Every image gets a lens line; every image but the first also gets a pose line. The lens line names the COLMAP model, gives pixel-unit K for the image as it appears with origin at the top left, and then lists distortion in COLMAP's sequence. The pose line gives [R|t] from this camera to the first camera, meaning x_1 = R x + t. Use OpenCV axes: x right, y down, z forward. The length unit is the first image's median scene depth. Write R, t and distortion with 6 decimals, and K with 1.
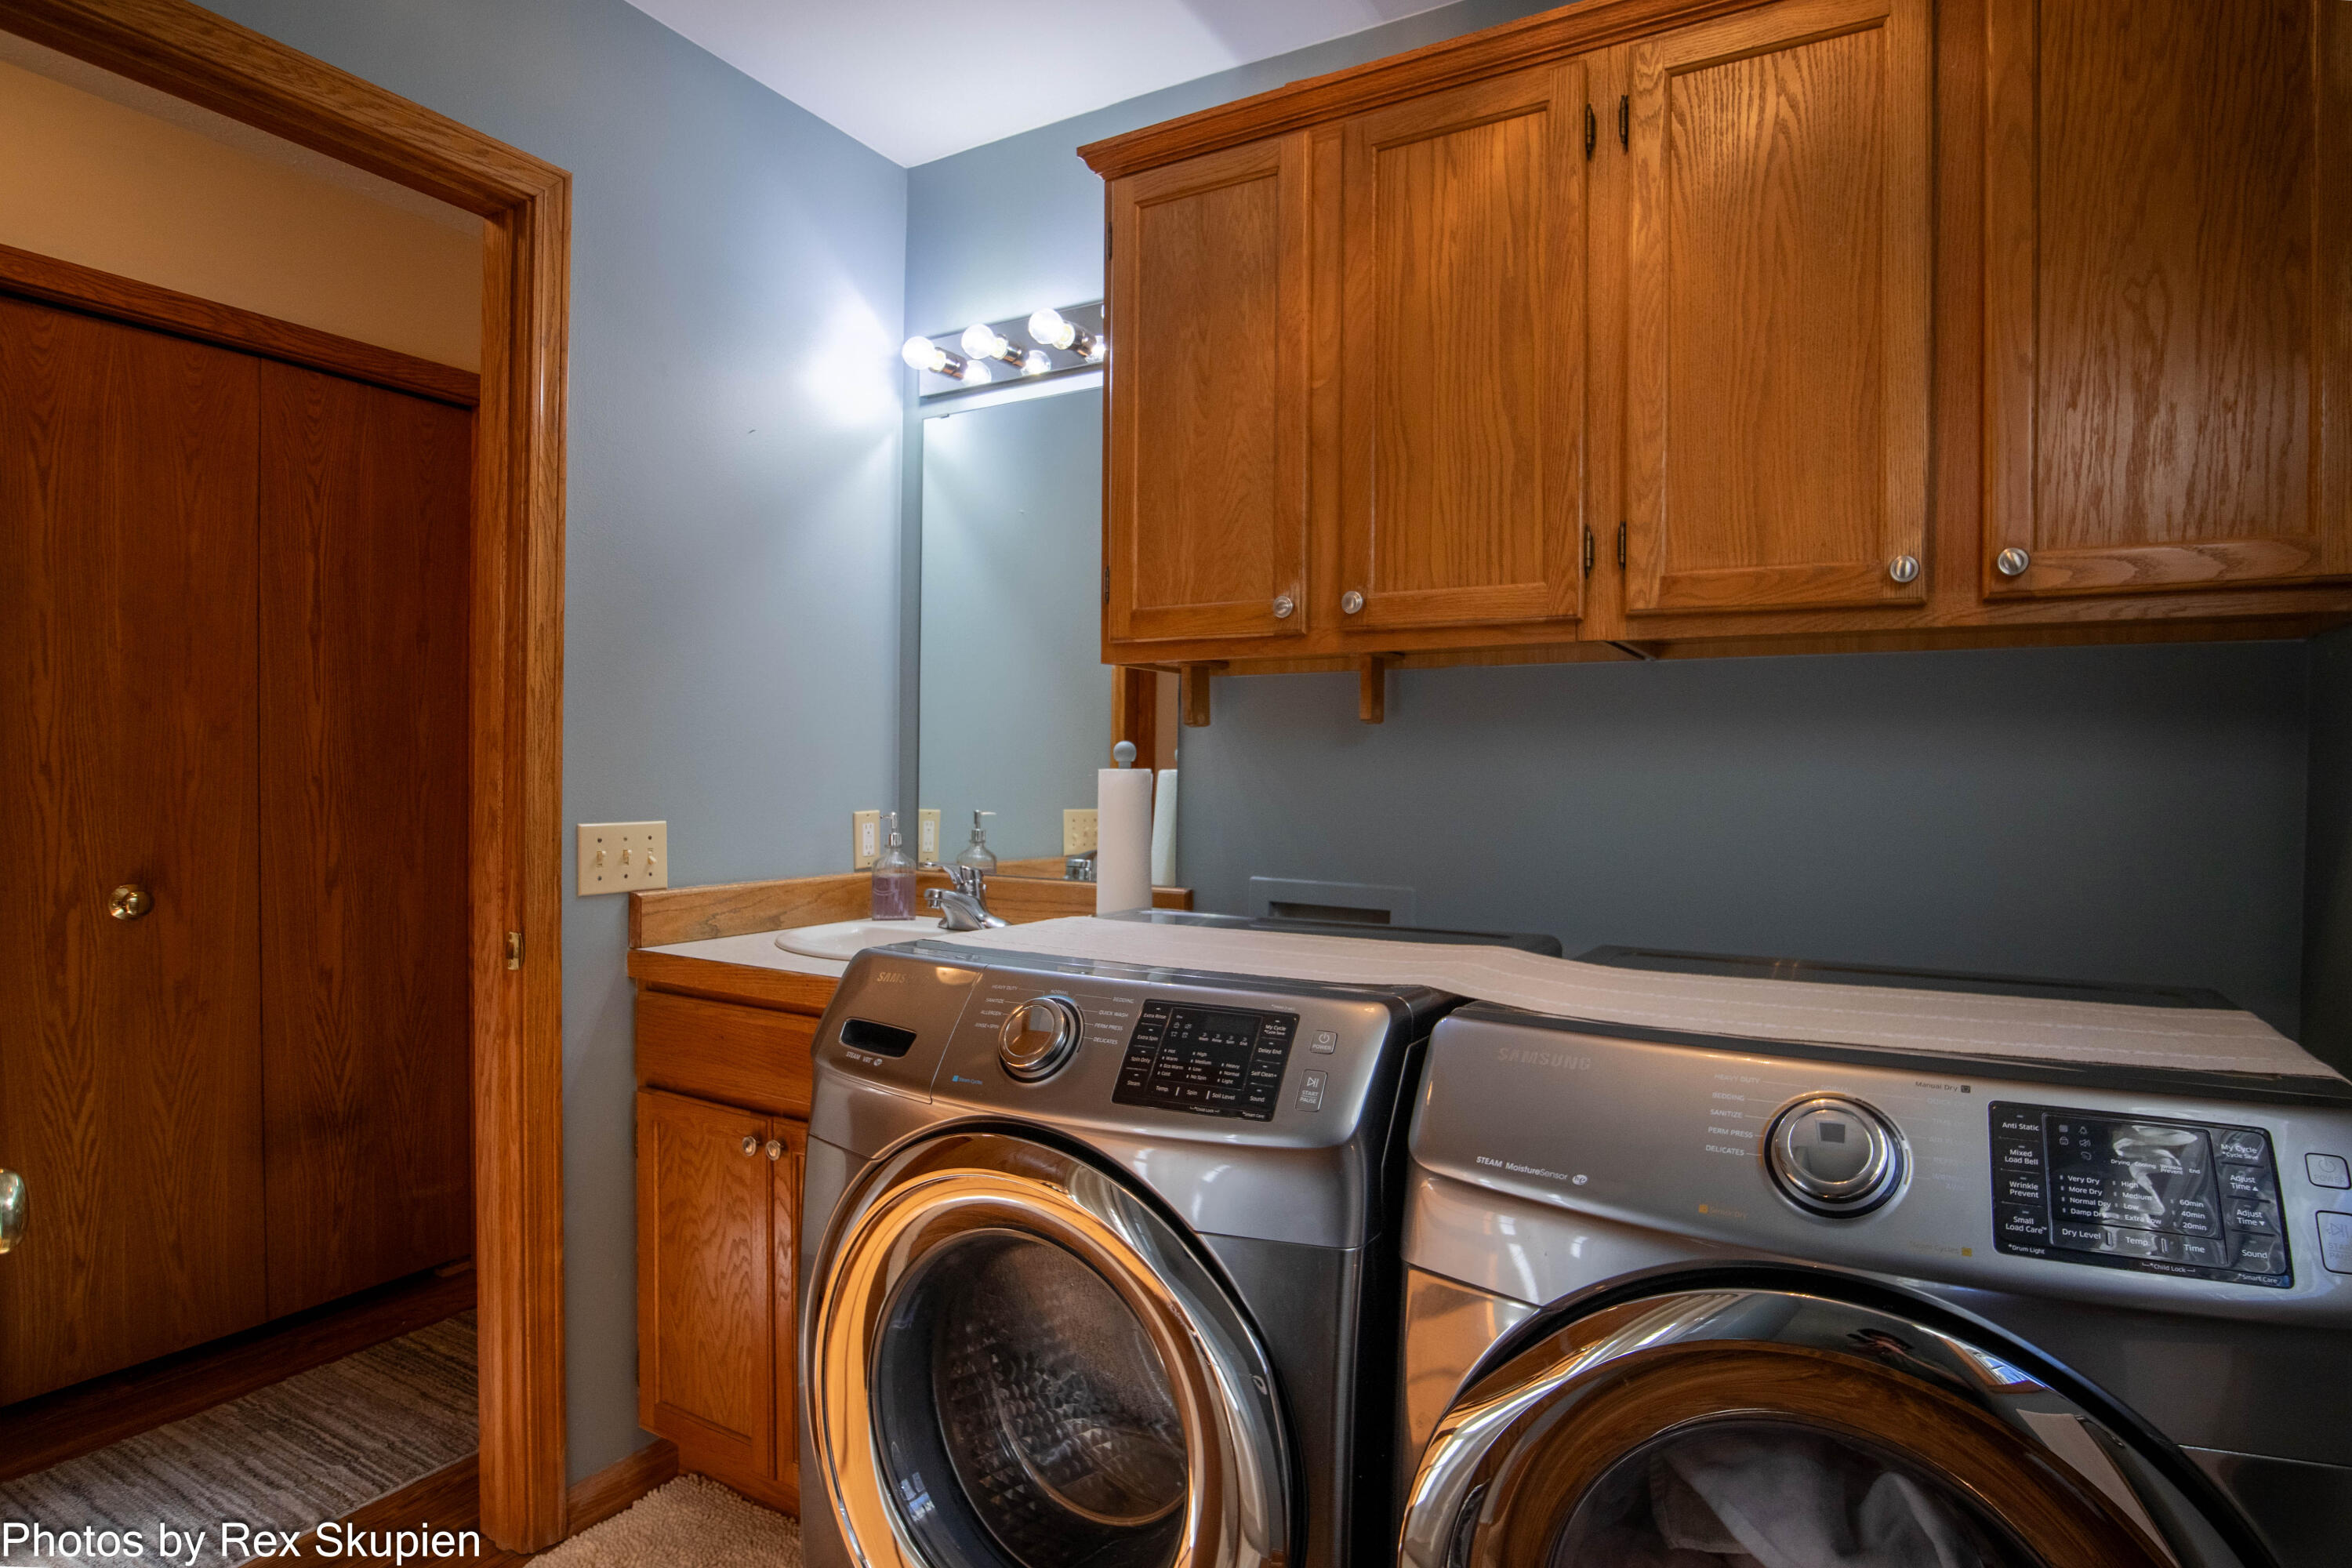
lens RADIAL K [[1199.3, 0, 1179.9], [0, 1199.3, 793.1], [0, 0, 1]] dist [-0.049010, 0.023879]
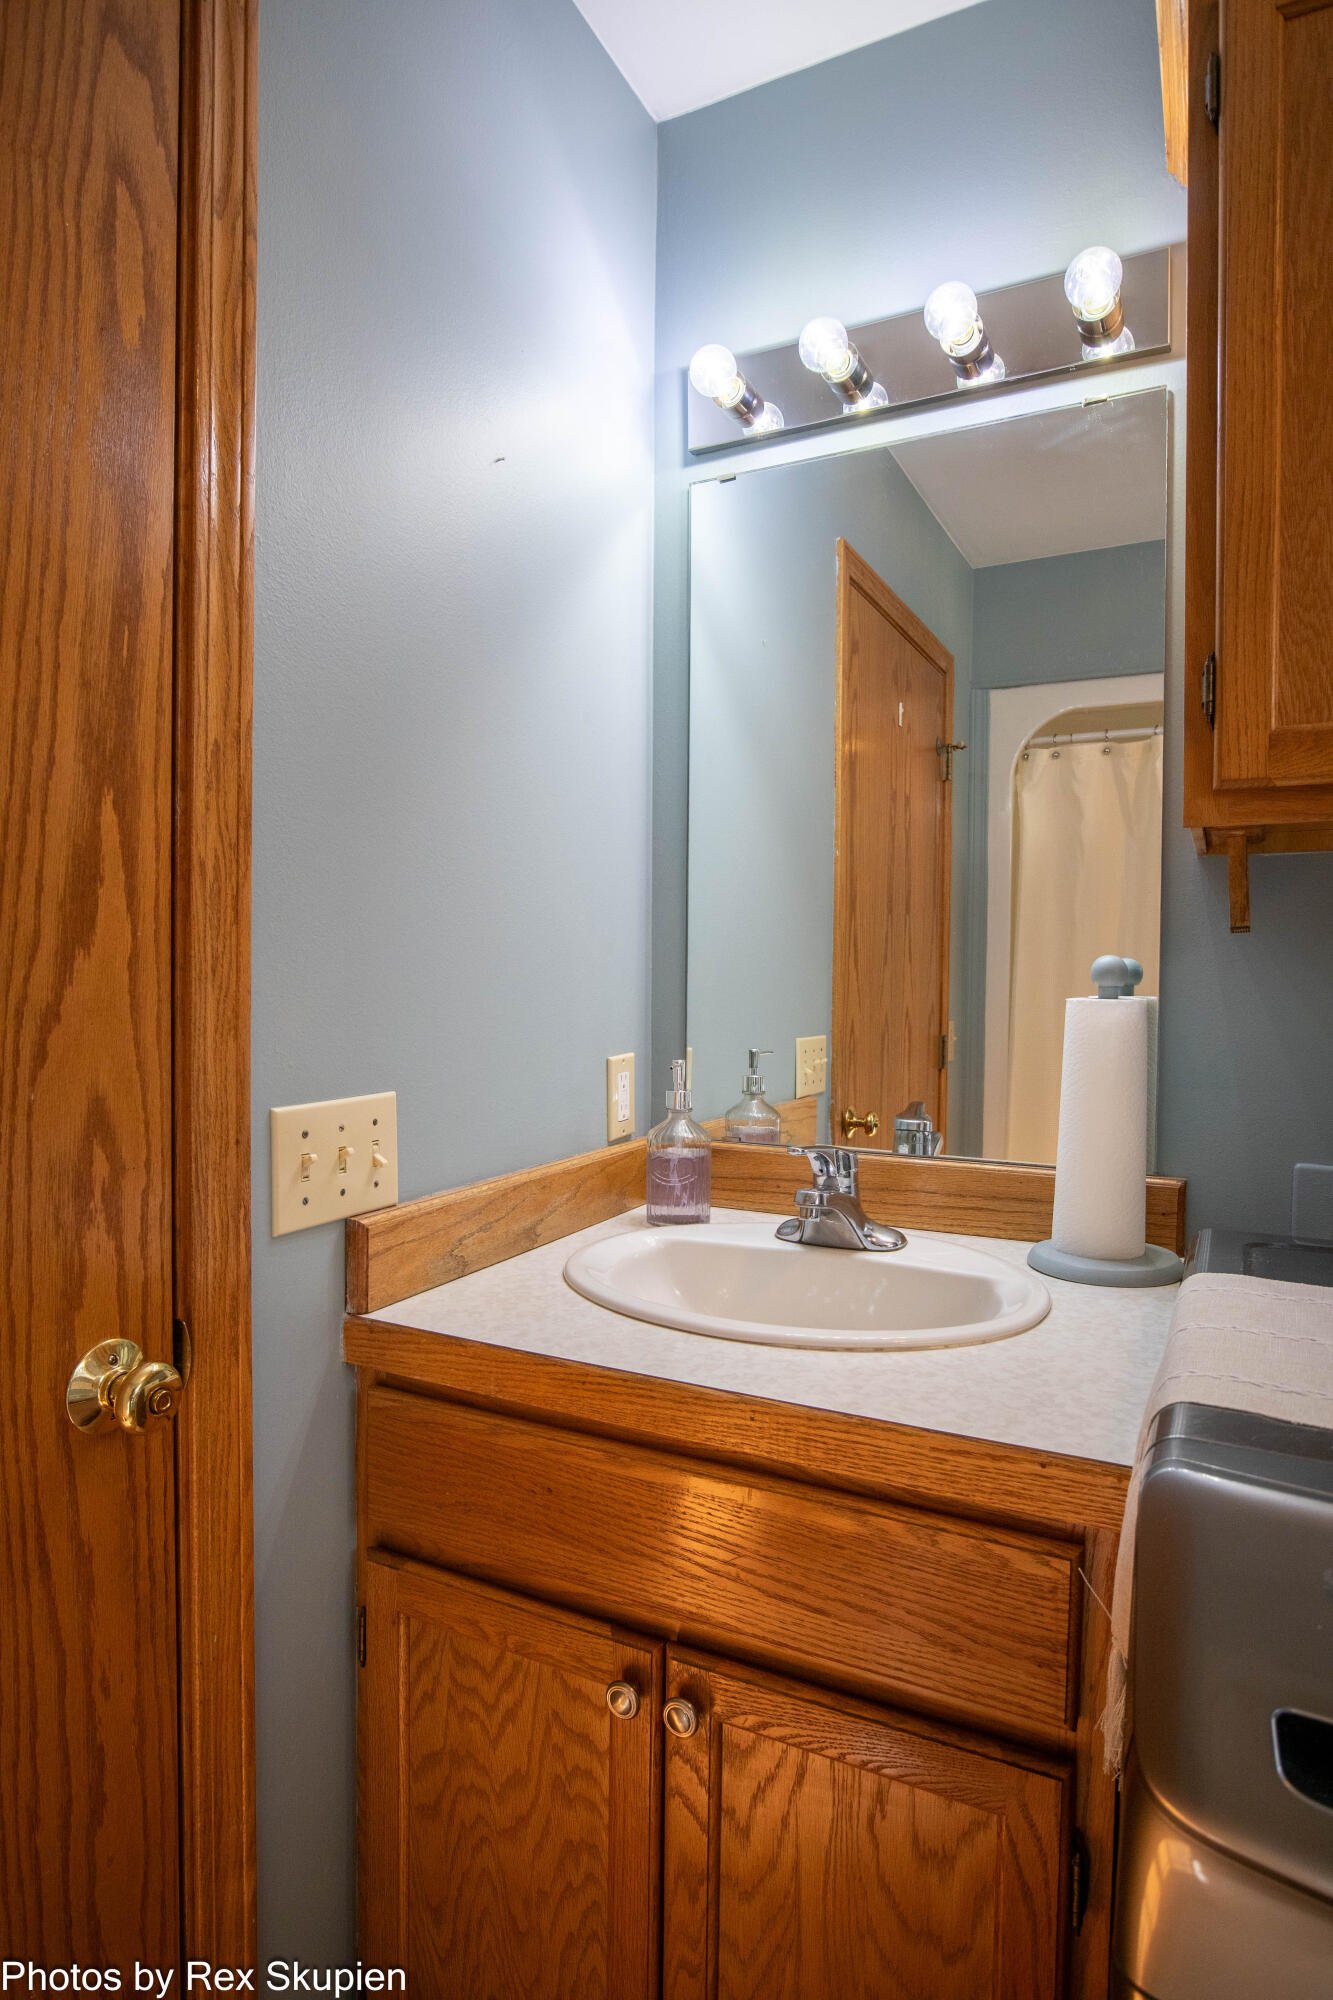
lens RADIAL K [[1162.8, 0, 697.2], [0, 1162.8, 1009.3], [0, 0, 1]] dist [-0.042659, 0.025755]
pose [[0.998939, -0.004688, 0.045804, -0.320257], [0.004010, 0.999881, 0.014879, -0.026428], [-0.045868, -0.014680, 0.998840, 0.432838]]
